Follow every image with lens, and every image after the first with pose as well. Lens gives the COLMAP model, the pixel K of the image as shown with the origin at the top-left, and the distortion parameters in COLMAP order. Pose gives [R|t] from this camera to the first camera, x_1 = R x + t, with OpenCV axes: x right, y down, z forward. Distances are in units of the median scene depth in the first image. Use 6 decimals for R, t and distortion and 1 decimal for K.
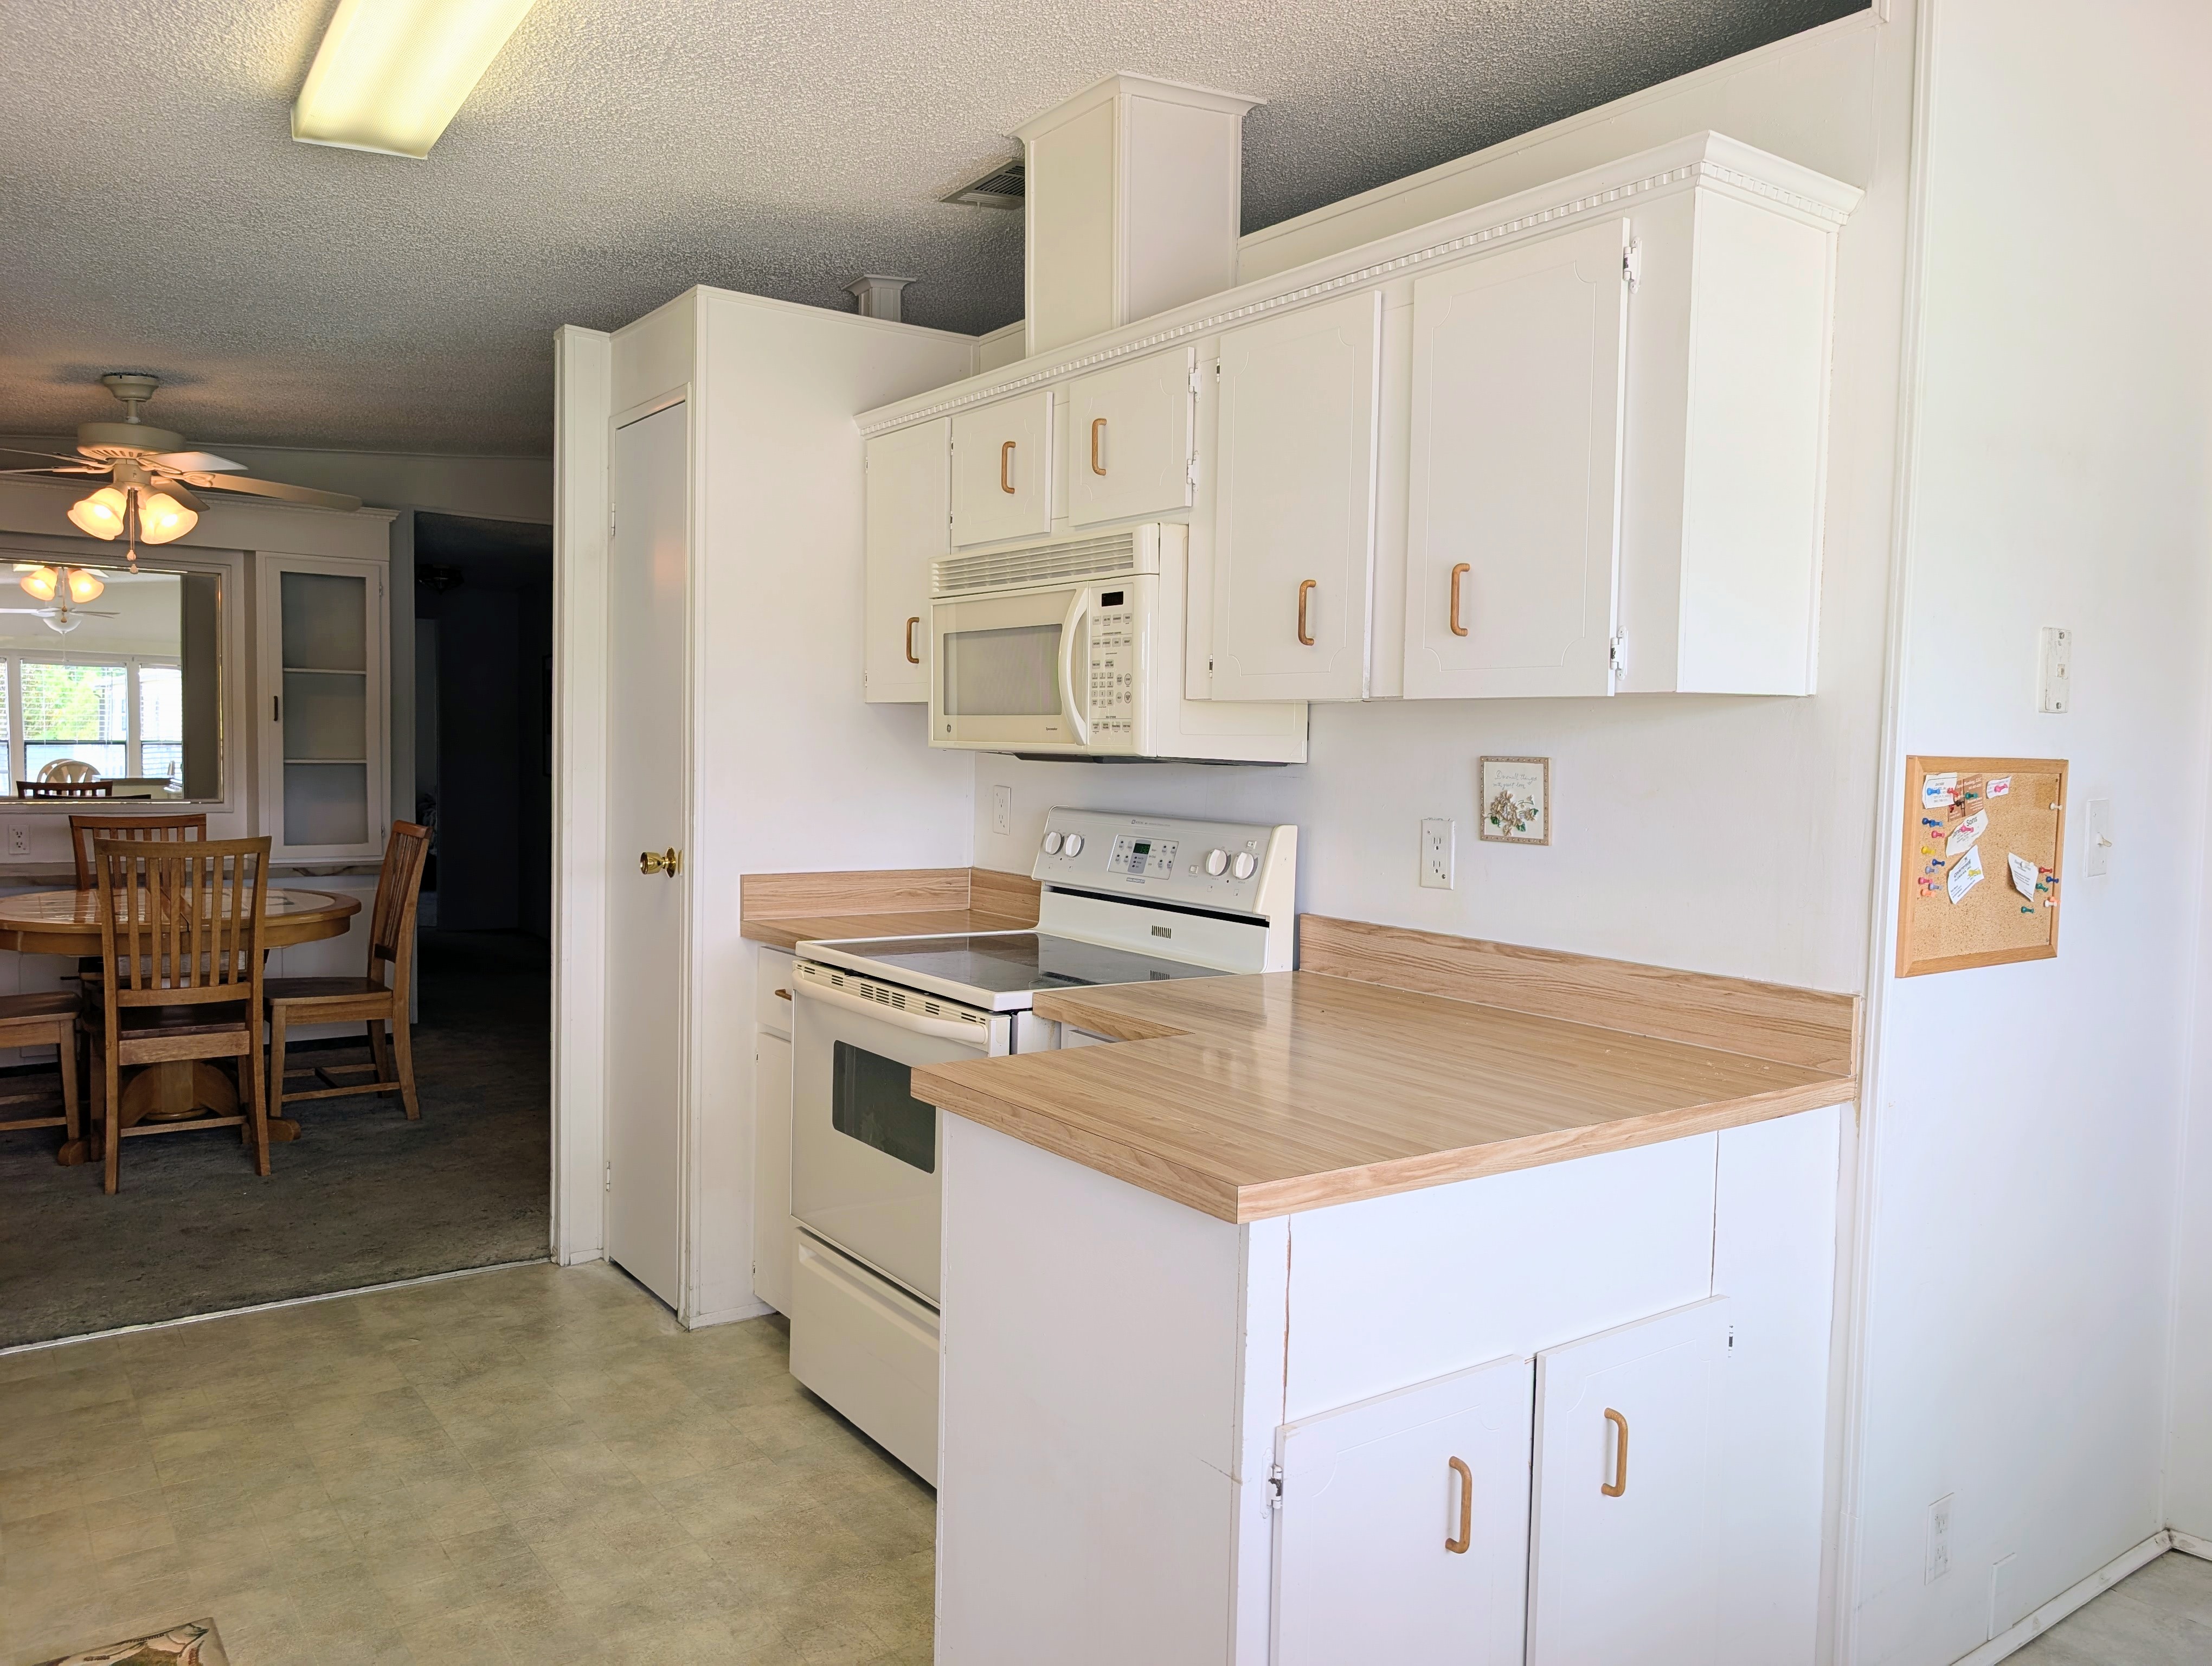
lens RADIAL K [[1585.3, 0, 1106.0], [0, 1585.3, 833.0], [0, 0, 1]] dist [0.002475, -0.001923]
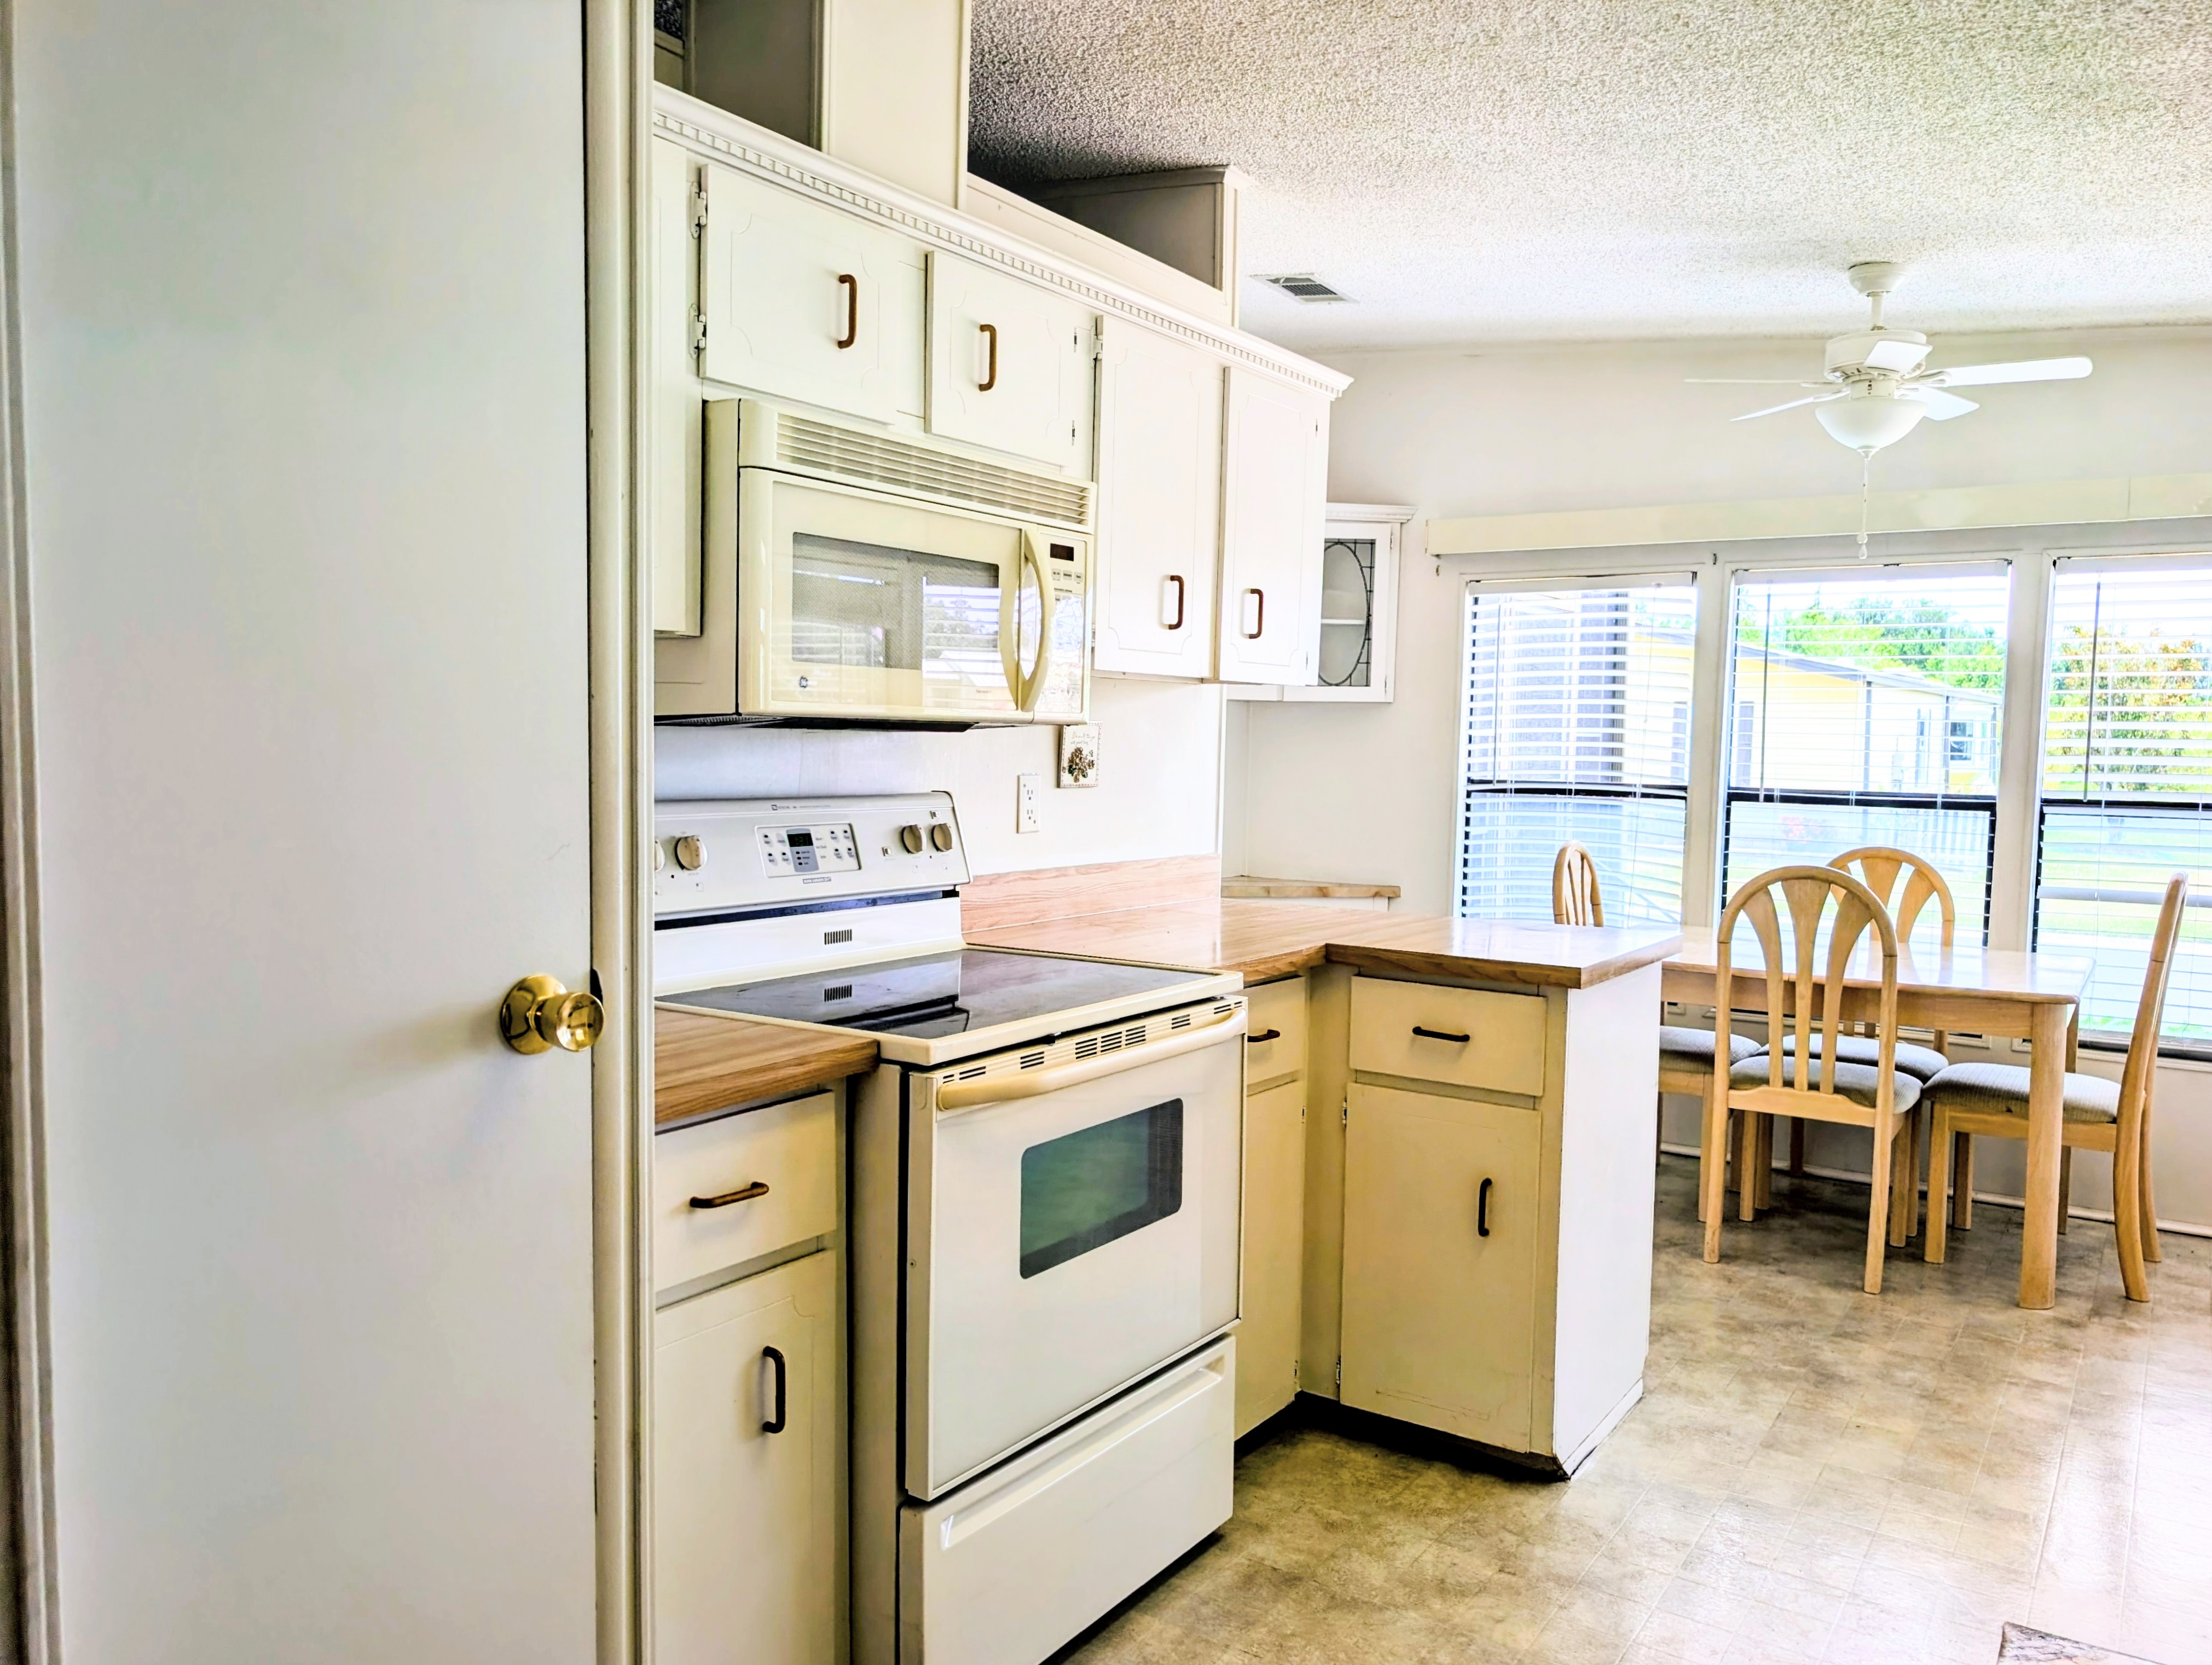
lens RADIAL K [[1604.8, 0, 1106.1], [0, 1604.8, 836.9], [0, 0, 1]] dist [0.005946, -0.002368]
pose [[-0.325220, -0.087125, 0.941616, -0.868542], [0.030868, 0.994238, 0.102656, -0.076807], [-0.945134, 0.062452, -0.320657, 1.251624]]
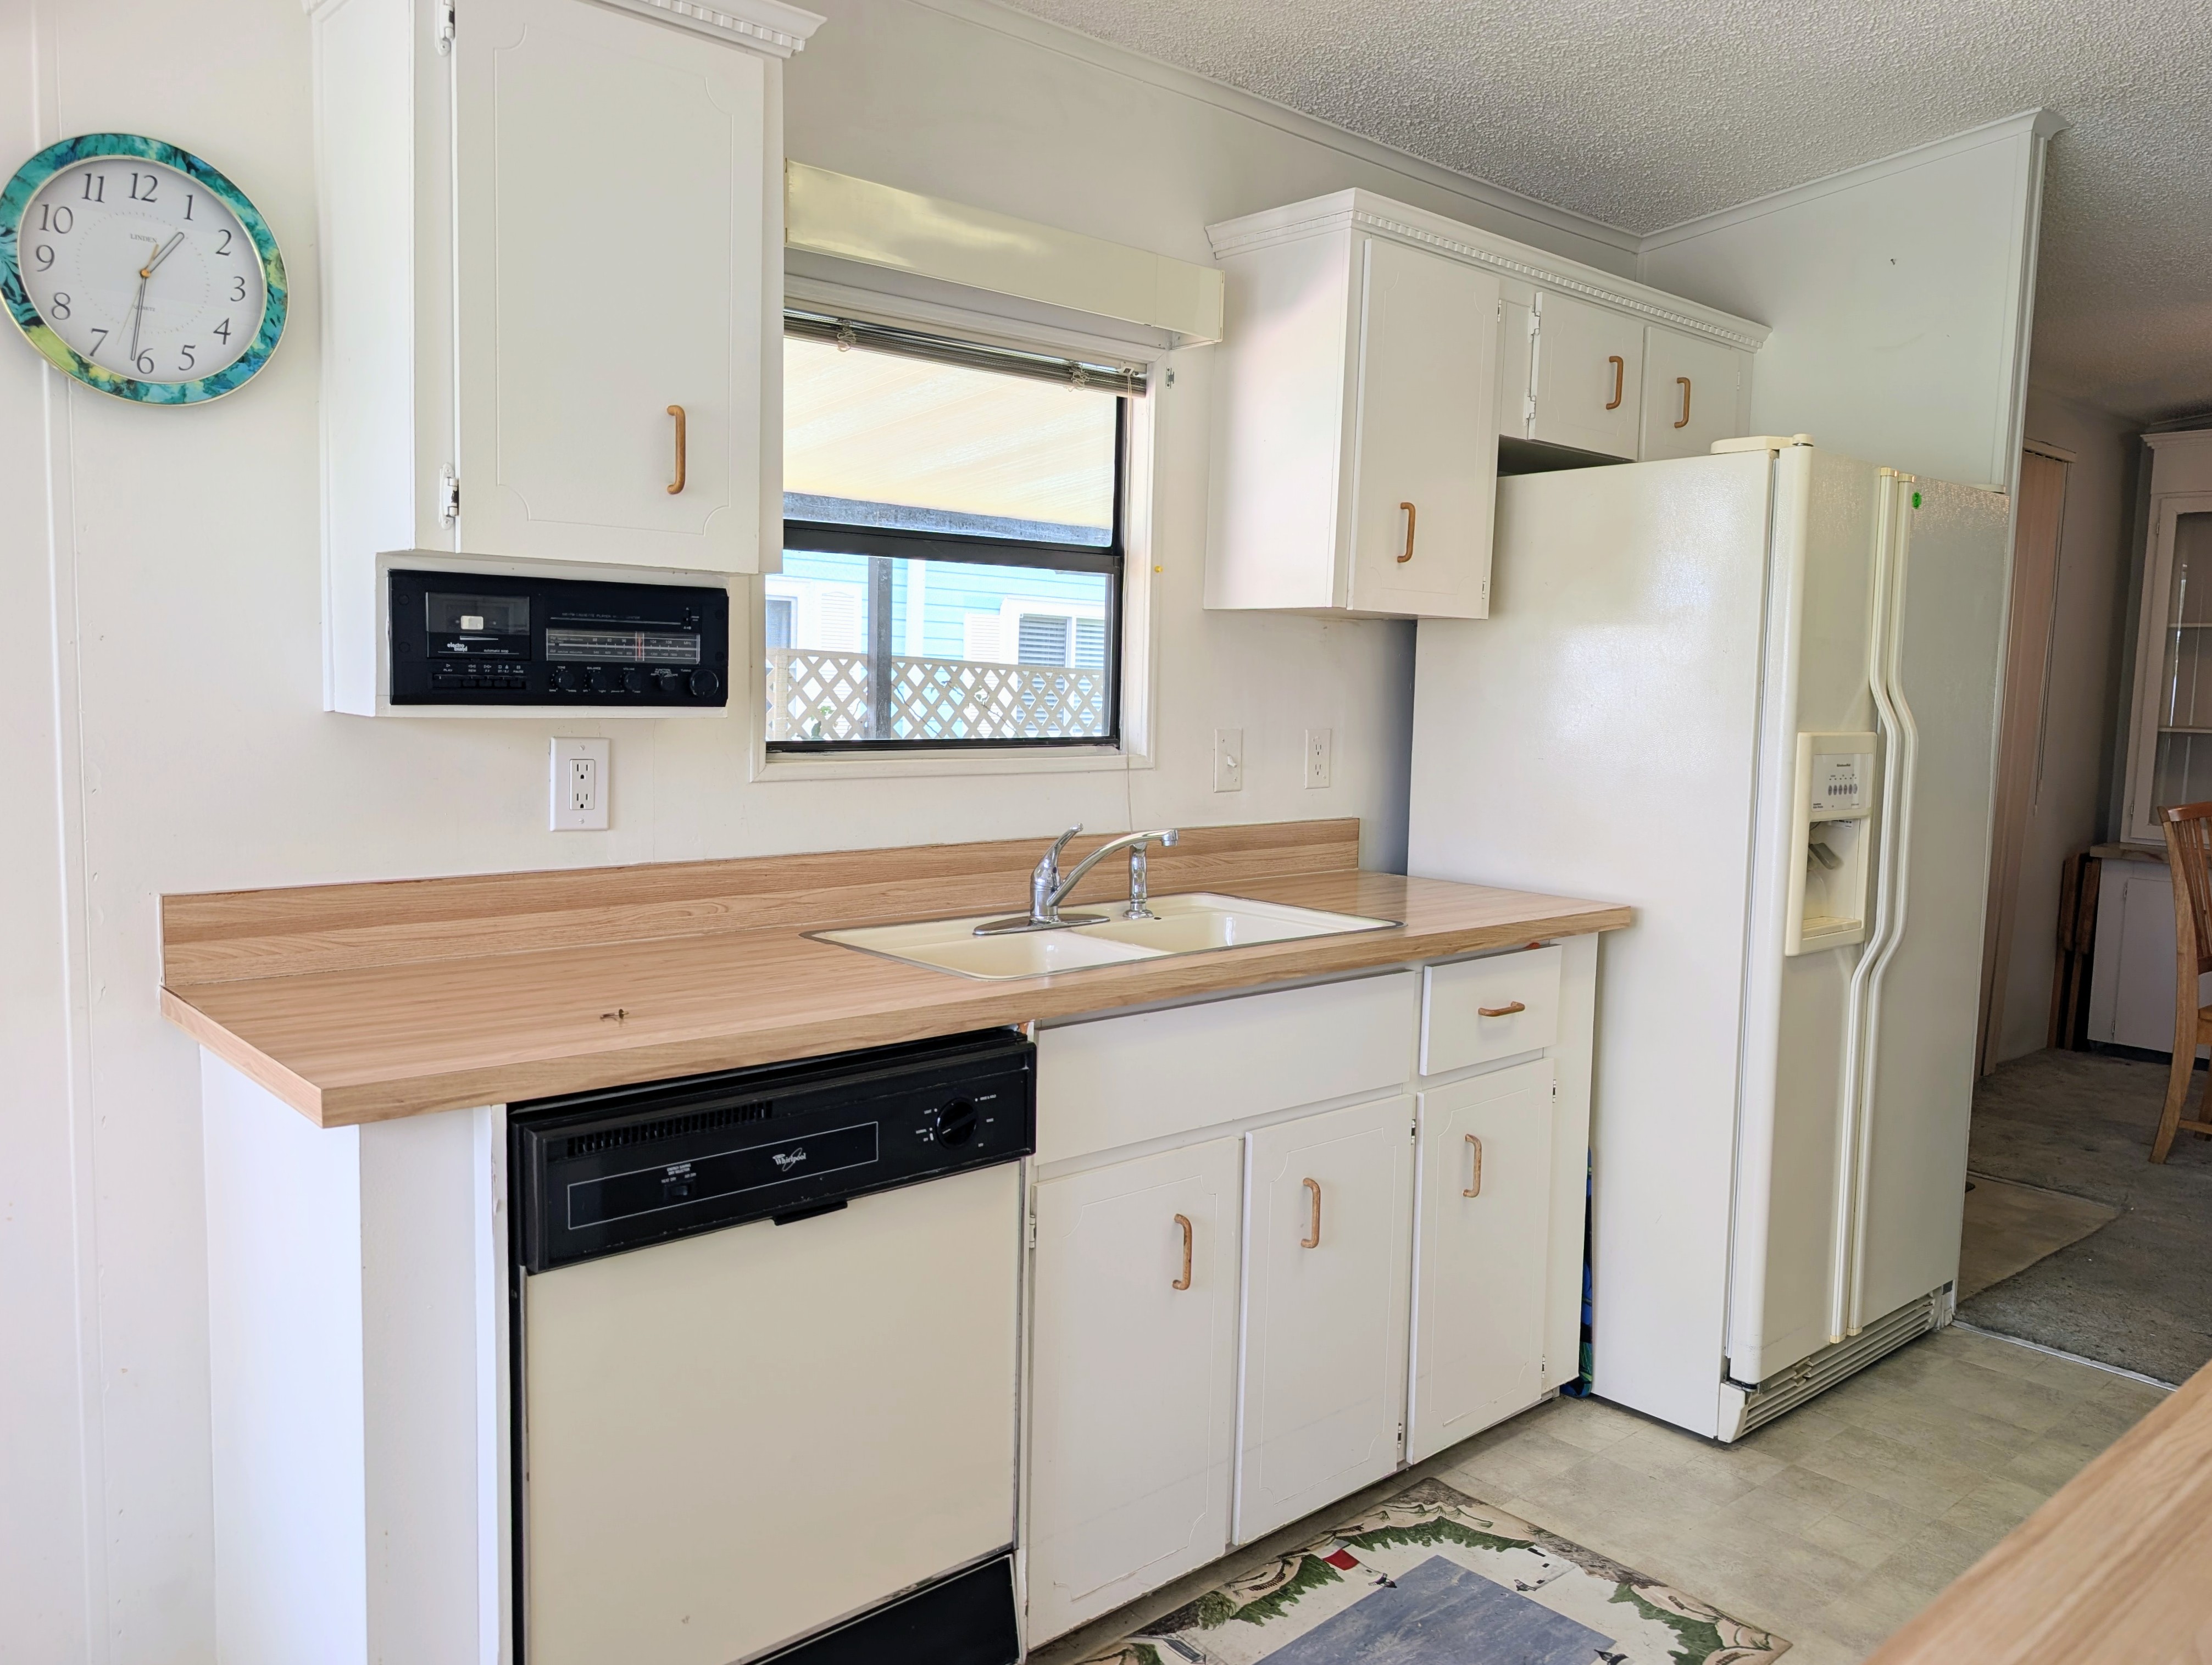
lens RADIAL K [[1604.5, 0, 1106.1], [0, 1604.5, 836.9], [0, 0, 1]] dist [0.005946, -0.002368]
pose [[0.092850, 0.078263, -0.992599, 0.231943], [-0.078930, 0.994347, 0.071018, -0.002298], [0.992547, 0.071752, 0.098503, 0.395689]]
